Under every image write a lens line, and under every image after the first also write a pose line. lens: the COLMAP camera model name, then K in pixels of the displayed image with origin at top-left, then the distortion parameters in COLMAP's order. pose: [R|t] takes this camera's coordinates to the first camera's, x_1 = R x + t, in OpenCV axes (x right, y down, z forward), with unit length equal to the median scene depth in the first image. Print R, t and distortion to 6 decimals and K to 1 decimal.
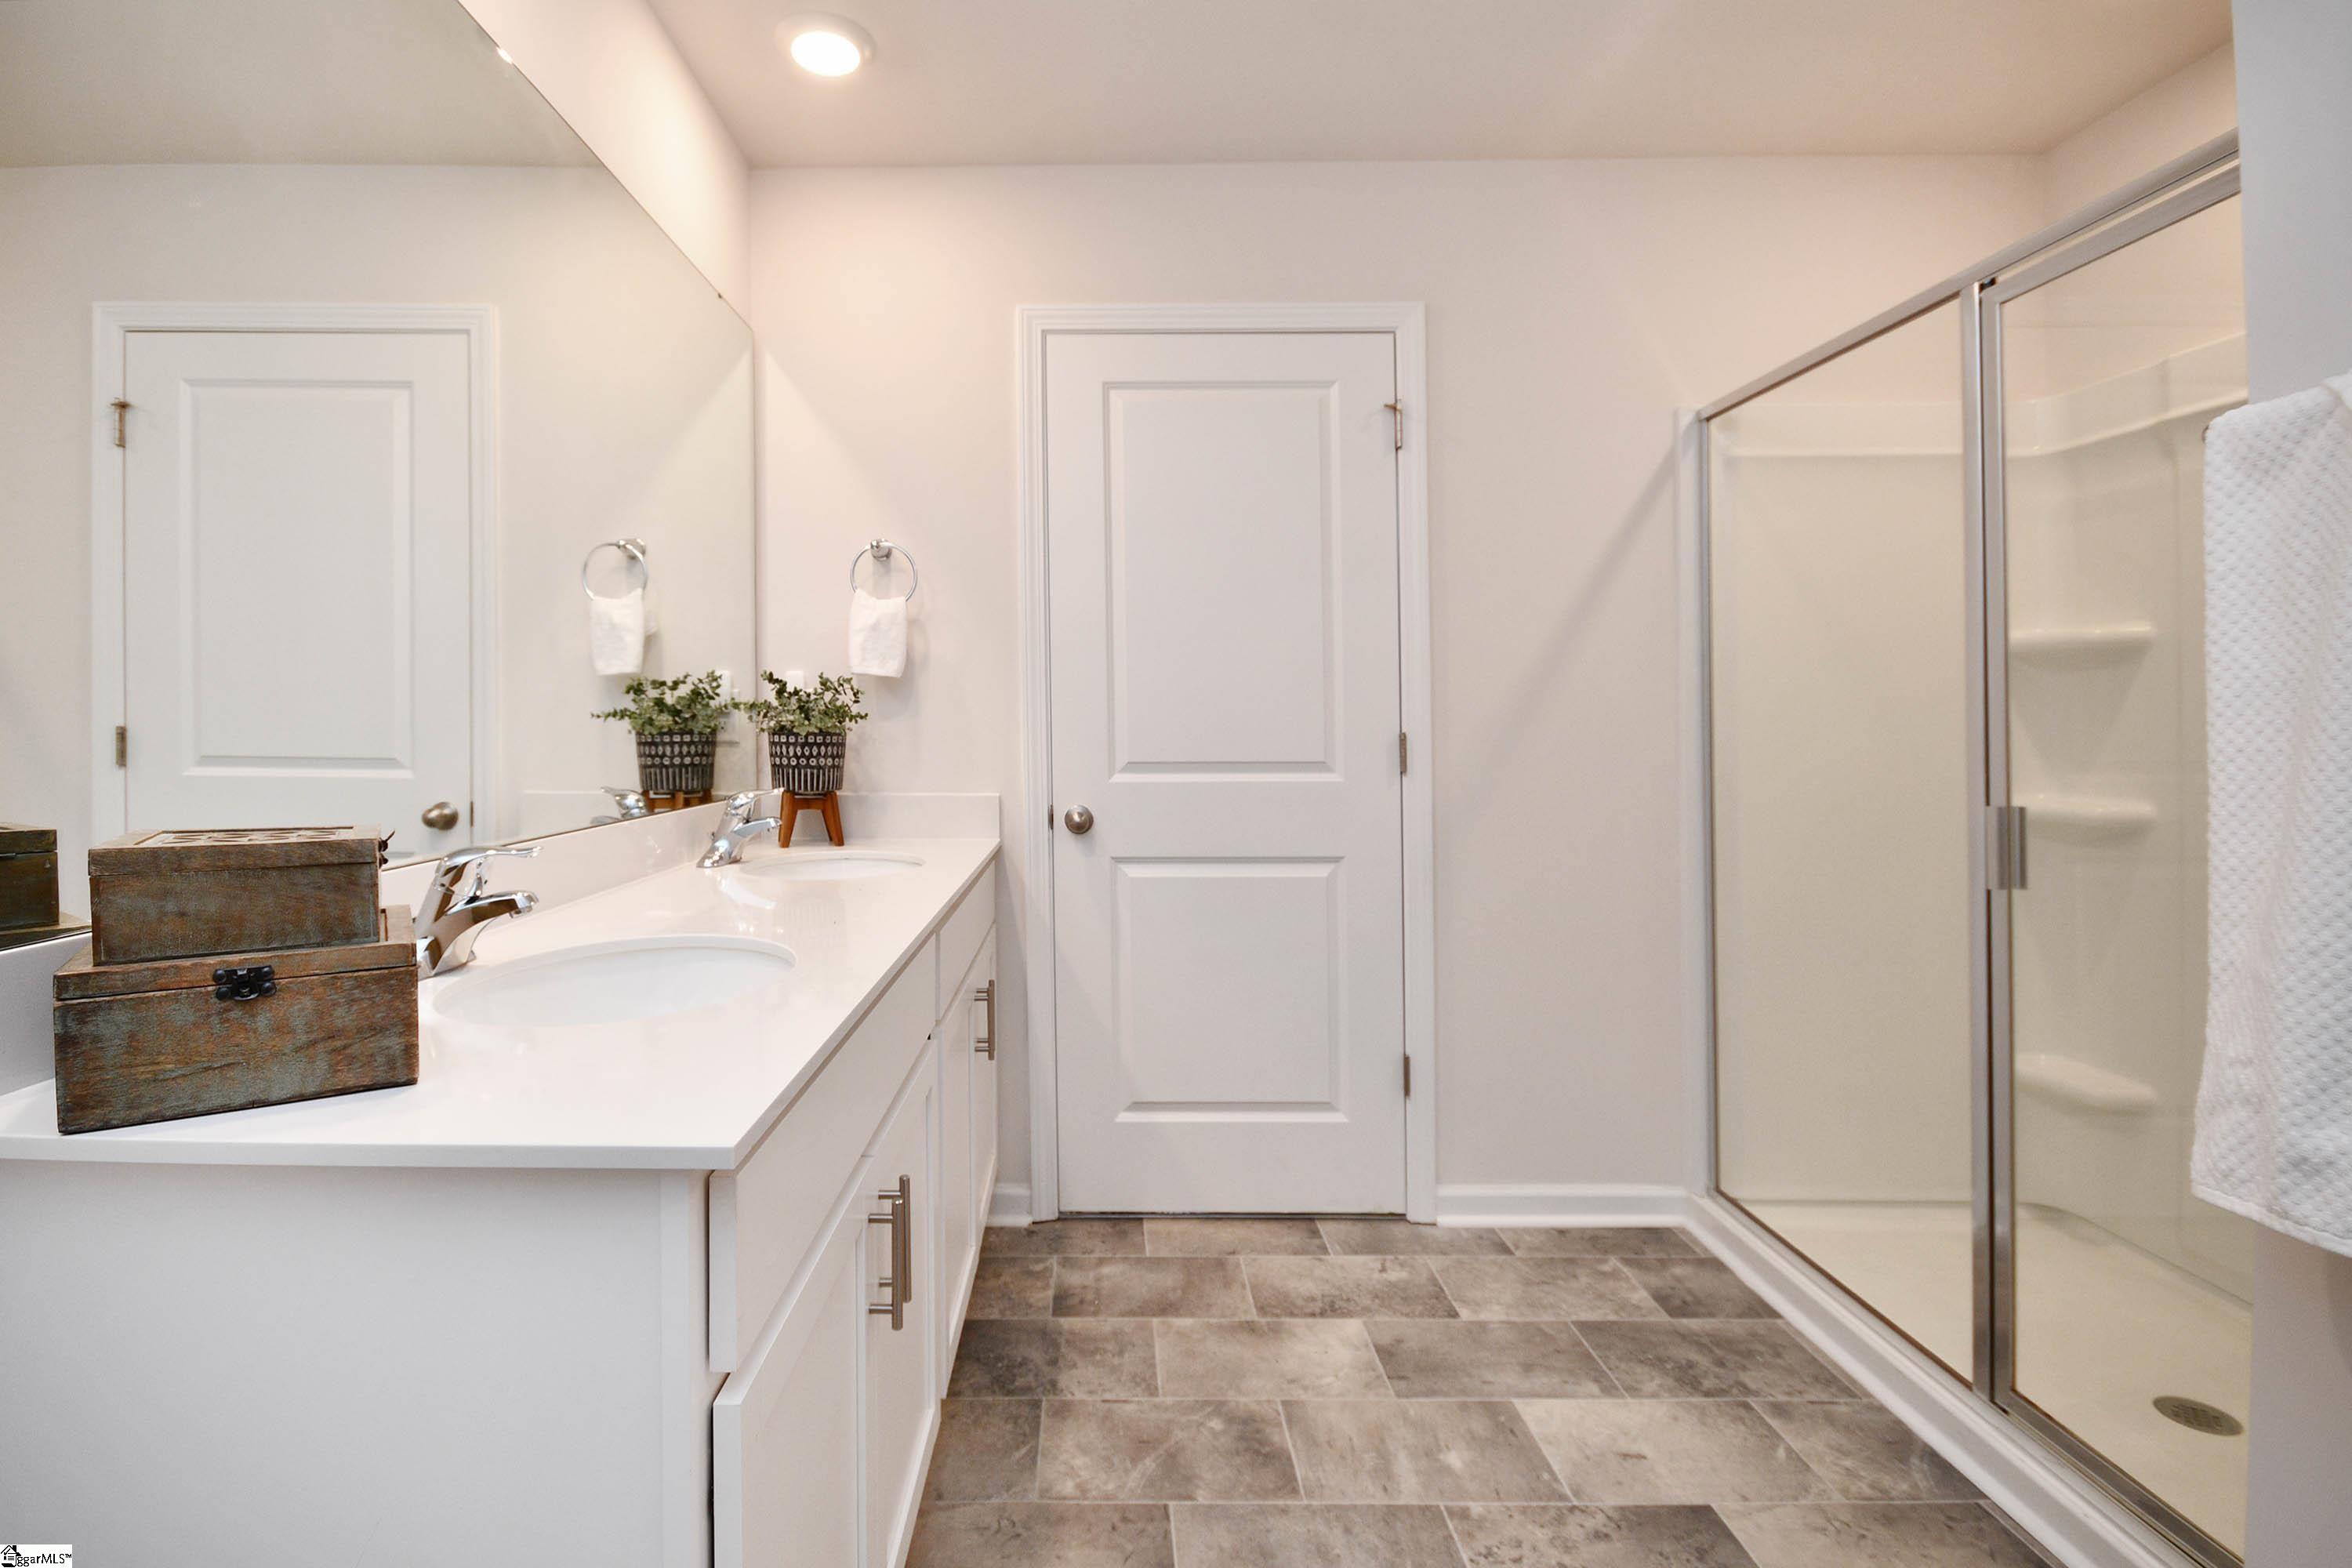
lens RADIAL K [[1121.7, 0, 1110.1], [0, 1121.7, 706.2], [0, 0, 1]] dist [-0.019879, -0.003537]
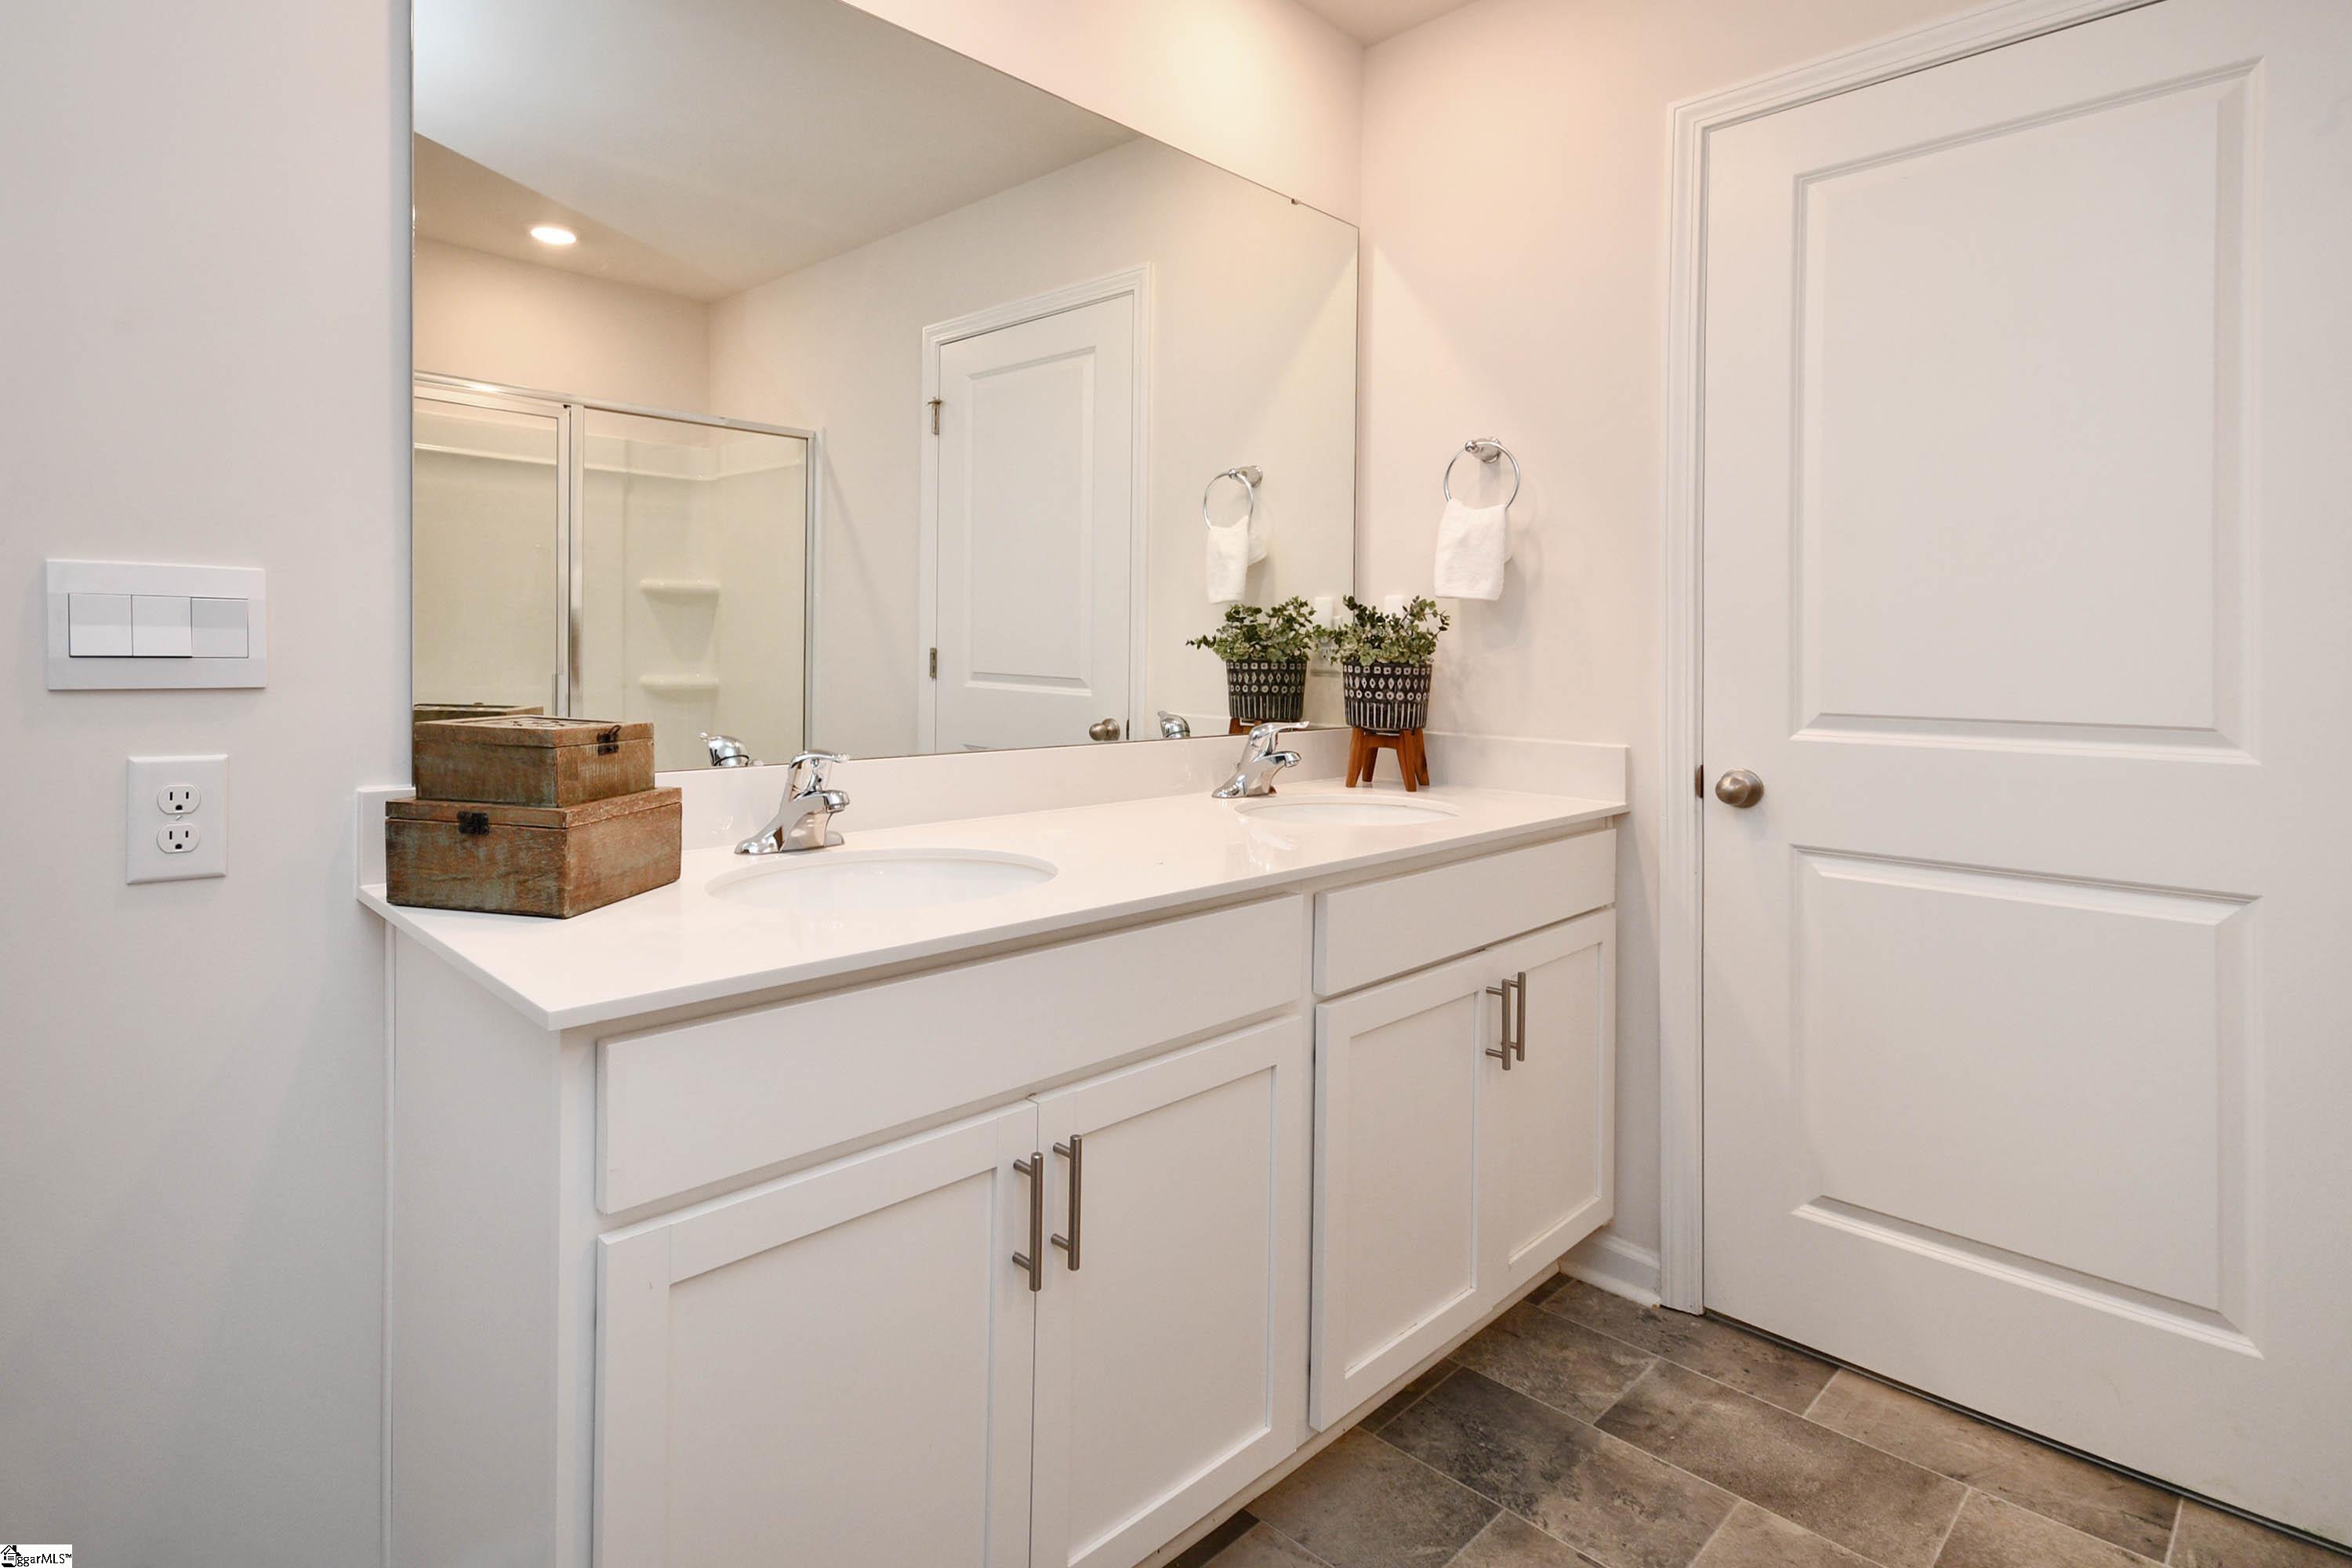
lens RADIAL K [[1197.6, 0, 1099.6], [0, 1197.6, 658.4], [0, 0, 1]] dist [-0.001680, -0.005120]
pose [[0.675676, 0.015356, -0.737039, 0.286738], [-0.001654, 0.999812, 0.019314, 0.001953], [0.737197, -0.011831, 0.675574, 0.177163]]
